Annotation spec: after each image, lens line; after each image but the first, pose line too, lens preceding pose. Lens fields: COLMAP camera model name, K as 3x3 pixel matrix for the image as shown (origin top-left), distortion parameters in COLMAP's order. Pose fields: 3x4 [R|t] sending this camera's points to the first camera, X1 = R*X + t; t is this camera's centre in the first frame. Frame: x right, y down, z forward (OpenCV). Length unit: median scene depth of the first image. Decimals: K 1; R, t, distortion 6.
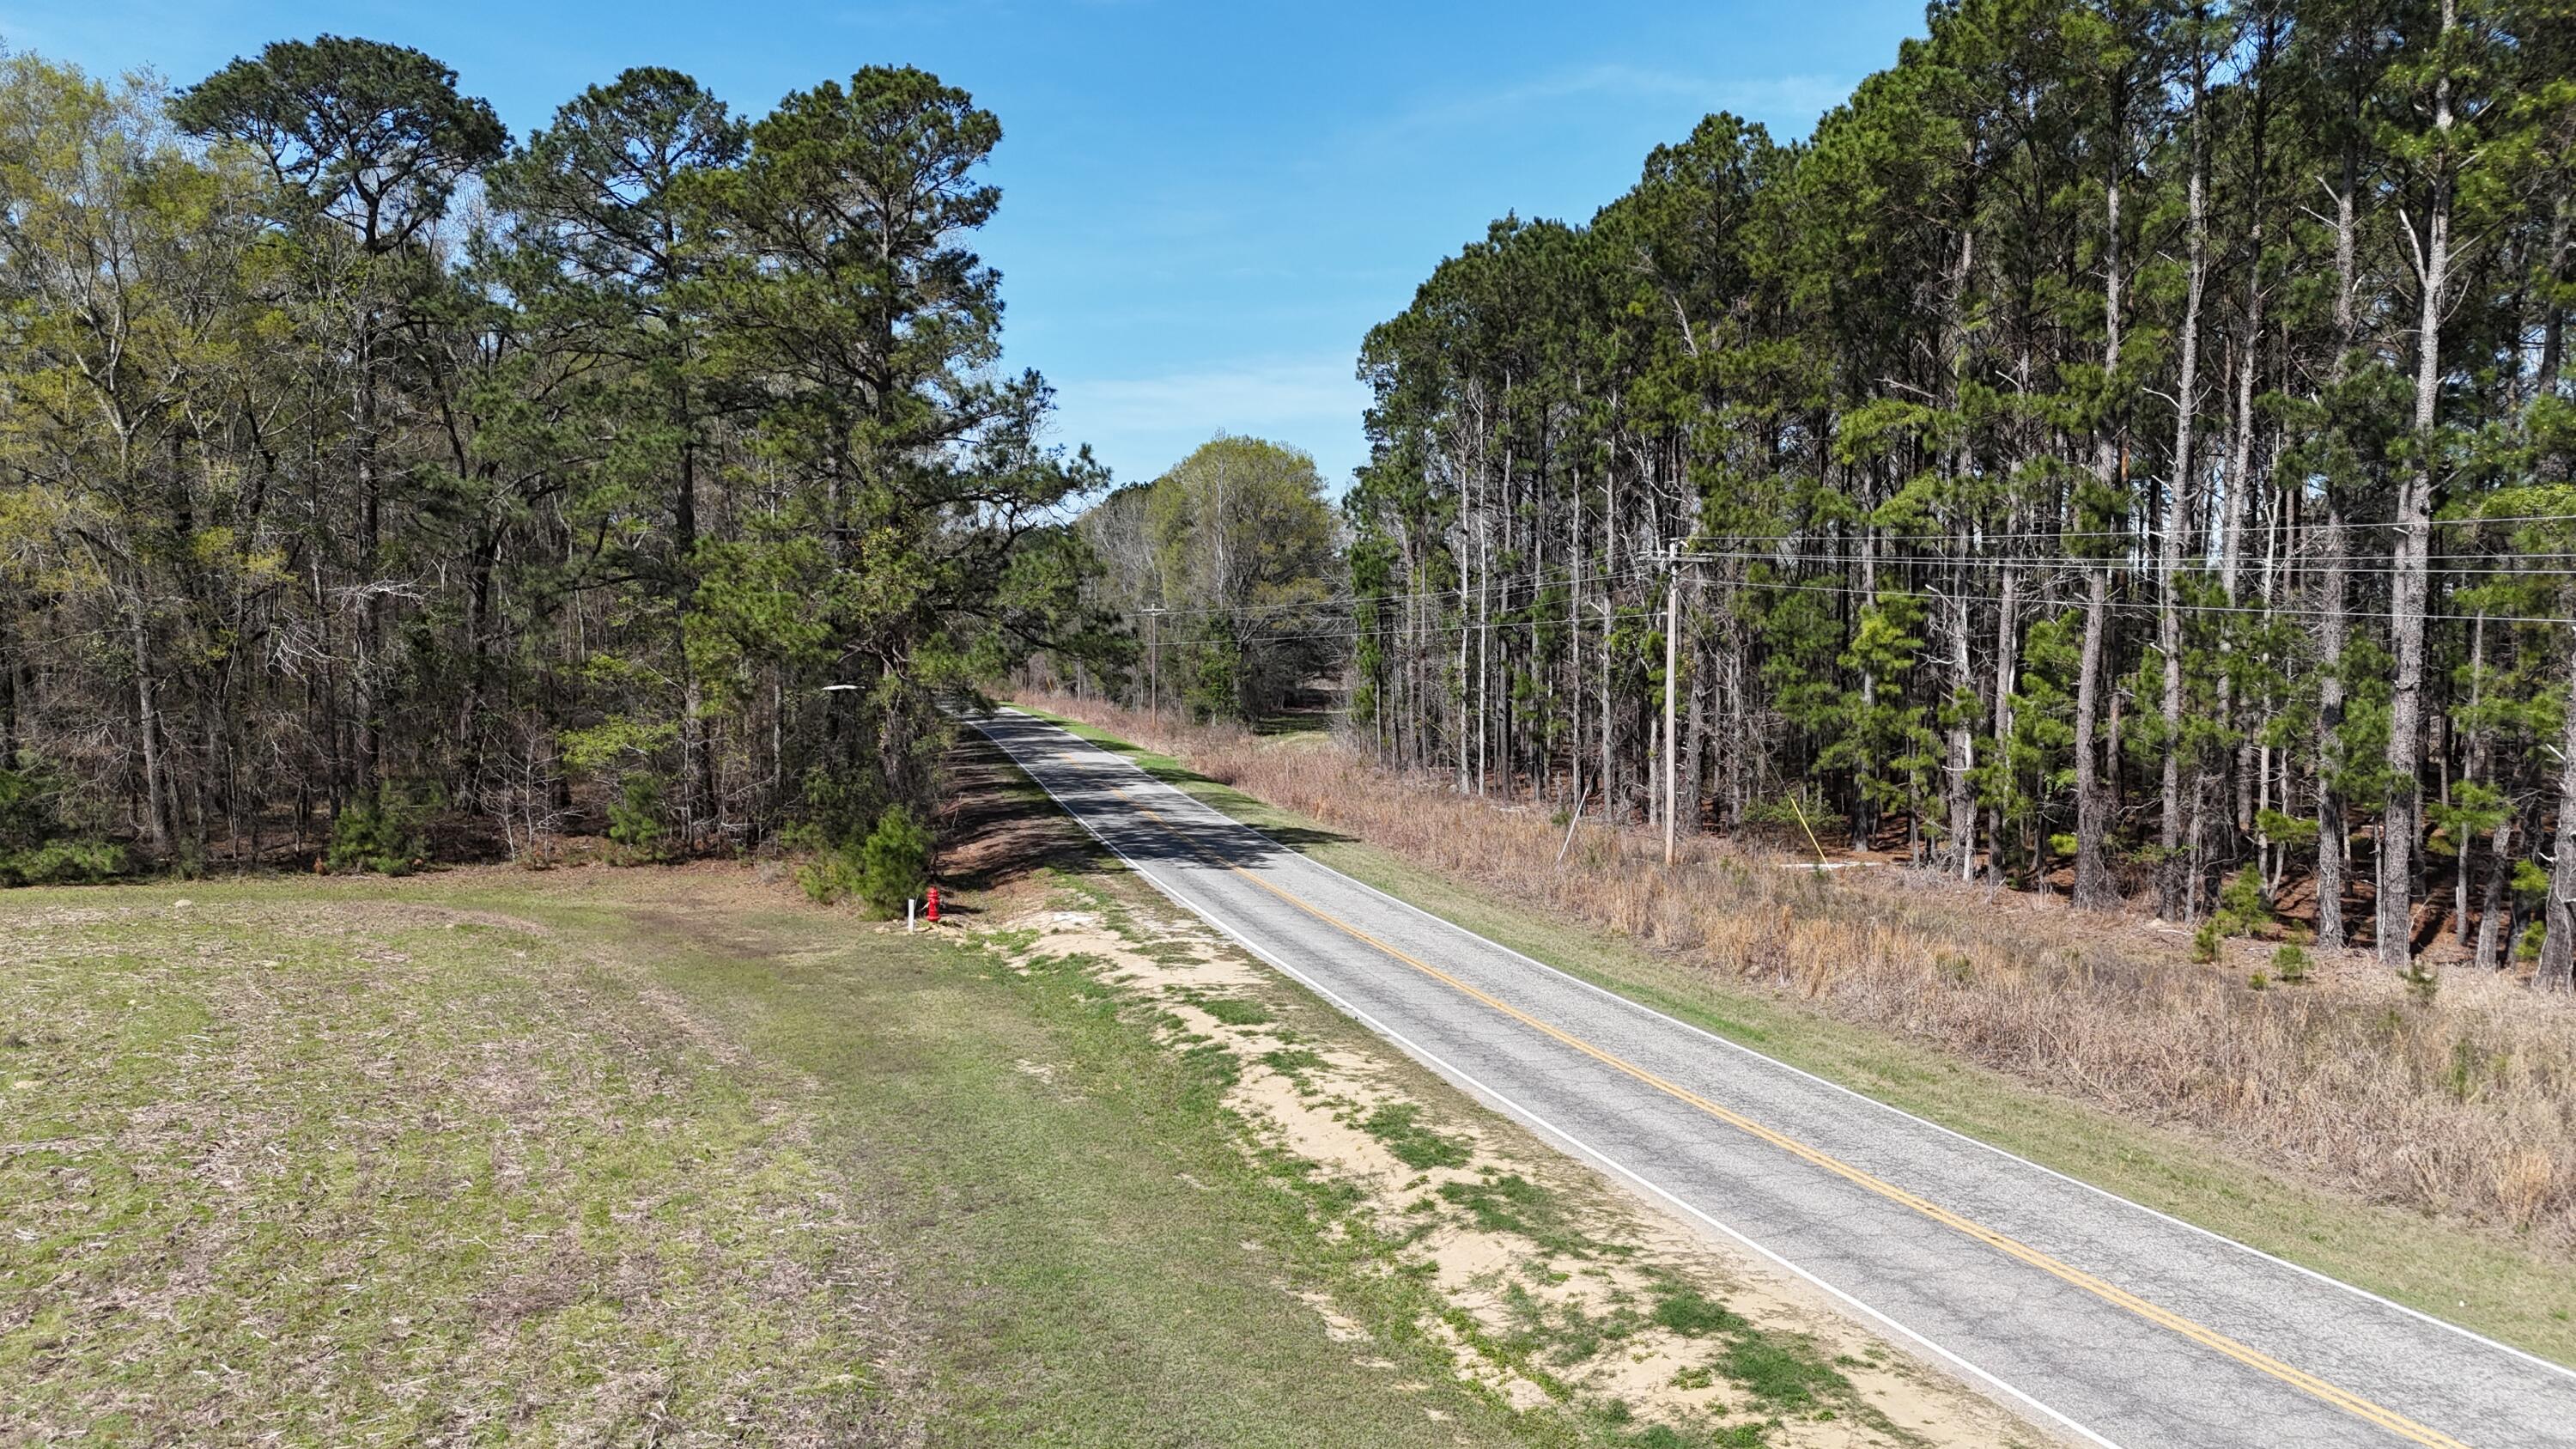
lens RADIAL K [[1908.5, 0, 1307.8], [0, 1908.5, 730.0], [0, 0, 1]] dist [0.075163, -0.067494]
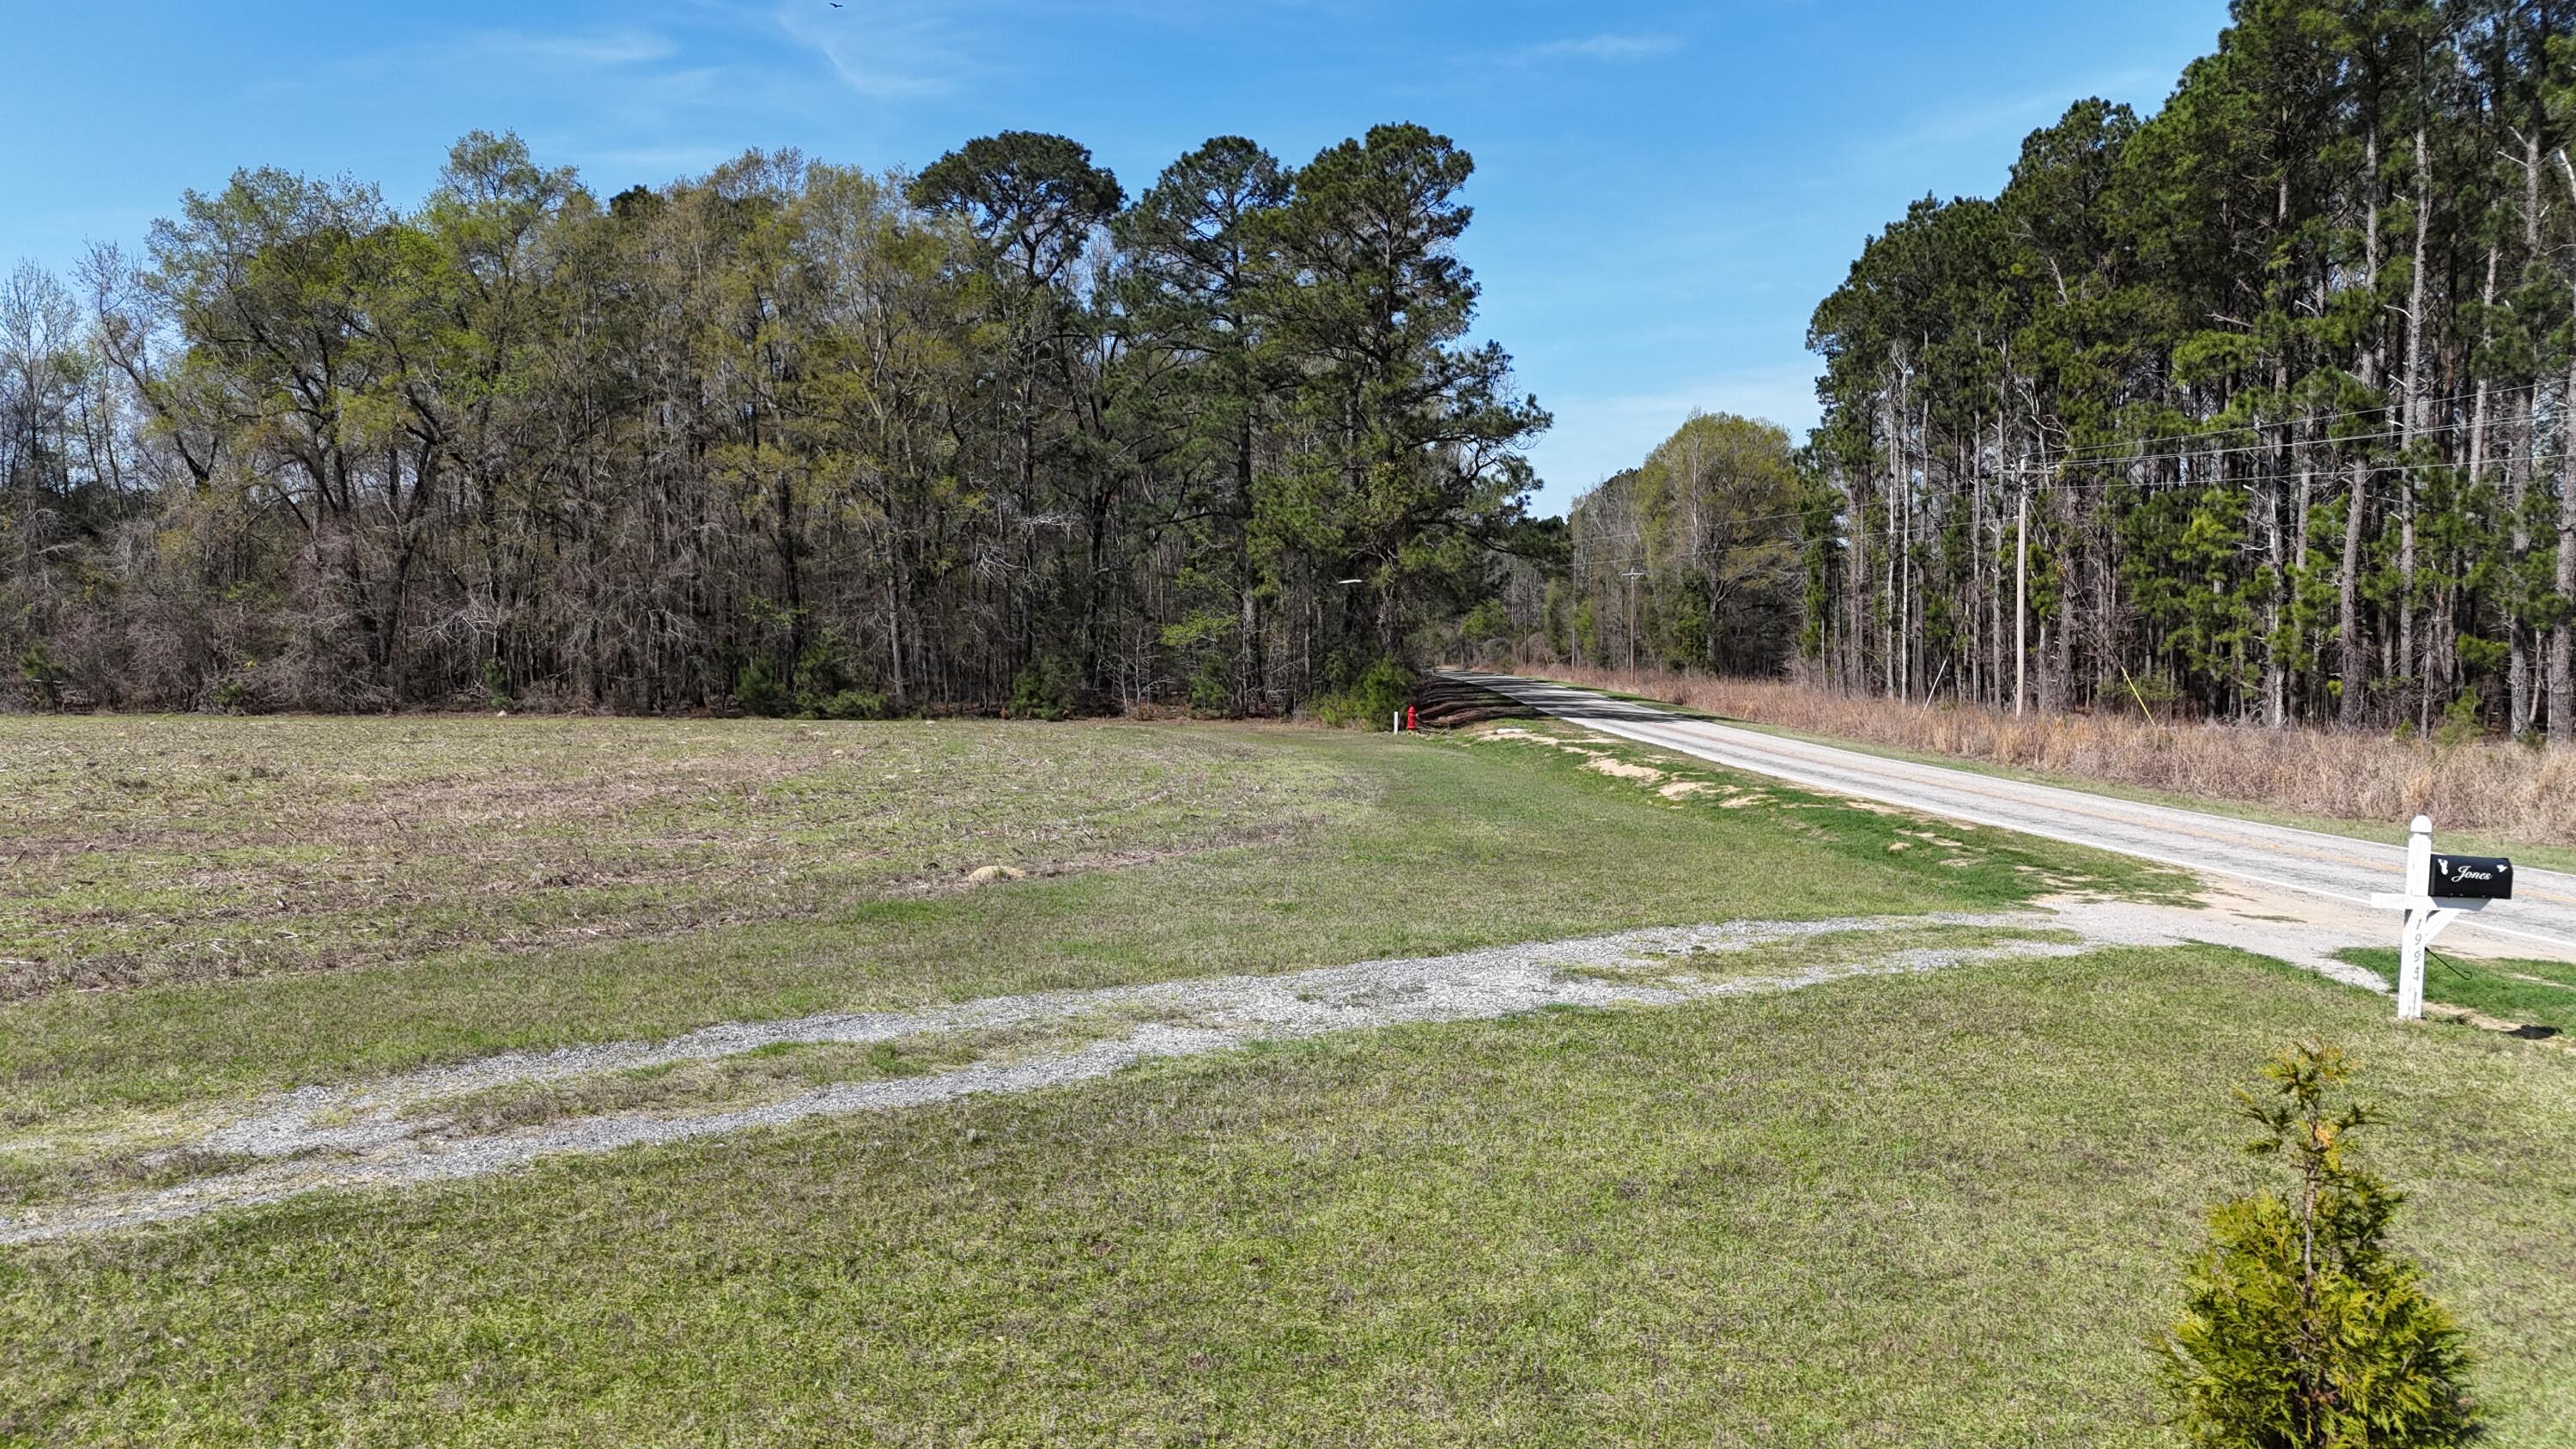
lens RADIAL K [[1908.5, 0, 1298.1], [0, 1908.5, 723.8], [0, 0, 1]] dist [0.075163, -0.067494]
pose [[0.962630, 0.007623, -0.270714, 0.077648], [-0.009591, 0.999936, -0.005945, 0.077295], [0.270652, 0.008319, 0.962641, -0.280293]]
